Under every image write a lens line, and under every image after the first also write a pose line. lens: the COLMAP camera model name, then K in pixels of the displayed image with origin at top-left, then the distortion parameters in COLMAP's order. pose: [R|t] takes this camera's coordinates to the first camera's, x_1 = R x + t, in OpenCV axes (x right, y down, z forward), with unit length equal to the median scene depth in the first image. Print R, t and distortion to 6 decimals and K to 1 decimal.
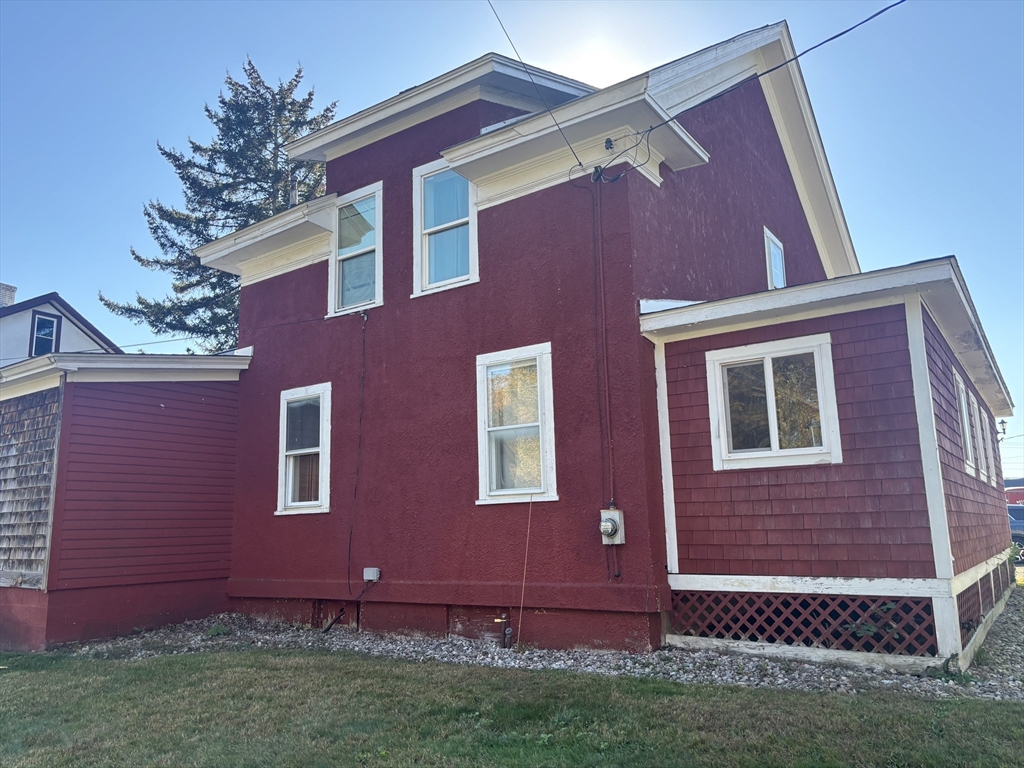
lens RADIAL K [[770.7, 0, 511.2], [0, 770.7, 385.5], [0, 0, 1]] dist [0.053185, -0.036485]
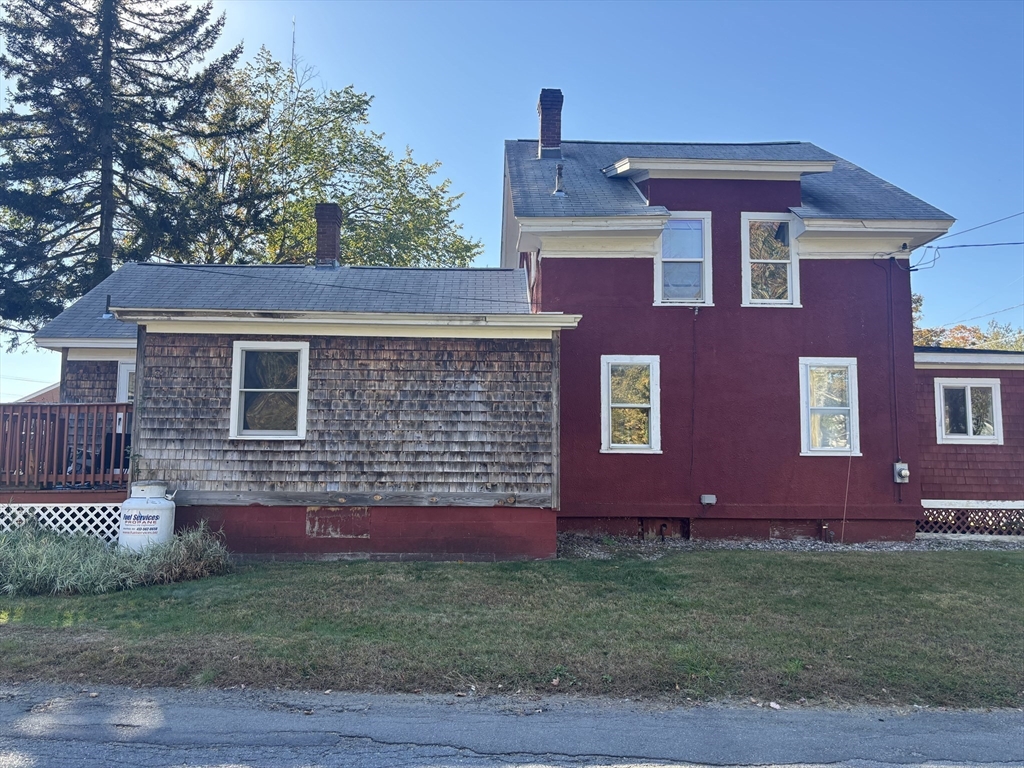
lens RADIAL K [[770.7, 0, 511.6], [0, 770.7, 387.3], [0, 0, 1]] dist [0.053185, -0.036485]
pose [[0.802292, 0.090173, 0.590082, -1.382541], [-0.136656, 0.990017, 0.034513, 0.043518], [-0.581079, -0.108327, 0.806605, 0.094008]]
